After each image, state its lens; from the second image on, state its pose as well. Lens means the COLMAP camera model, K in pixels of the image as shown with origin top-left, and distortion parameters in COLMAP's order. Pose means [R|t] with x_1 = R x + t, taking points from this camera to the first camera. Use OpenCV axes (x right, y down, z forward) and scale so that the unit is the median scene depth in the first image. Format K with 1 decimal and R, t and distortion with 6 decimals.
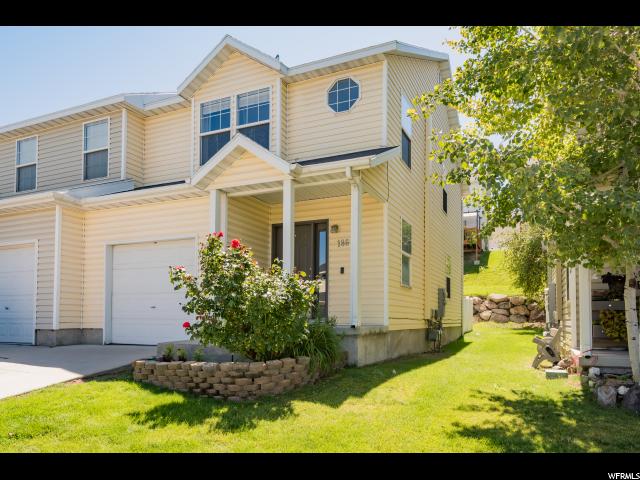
lens RADIAL K [[445.9, 0, 320.0], [0, 445.9, 240.0], [0, 0, 1]] dist [0.011437, 0.001663]
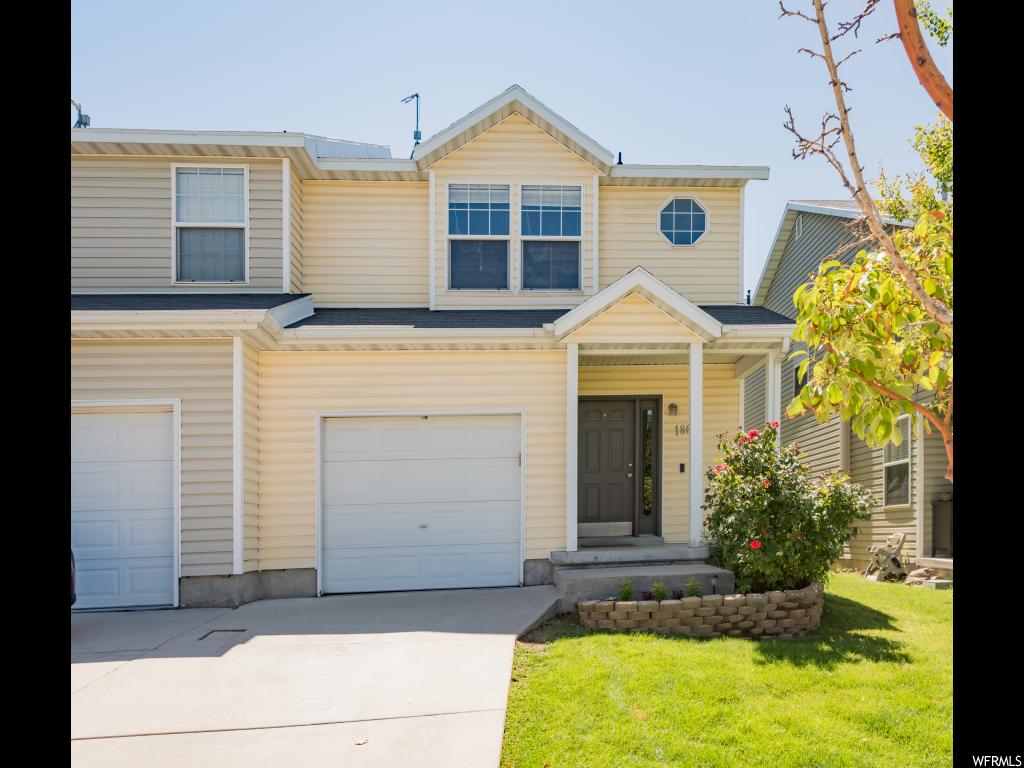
lens RADIAL K [[791.1, 0, 512.2], [0, 791.1, 425.2], [0, 0, 1]] dist [0.008280, 0.002267]
pose [[0.855848, 0.037630, 0.515856, -0.802562], [-0.052508, 0.998518, 0.014277, -0.004452], [-0.514554, -0.039305, 0.856556, 0.046691]]
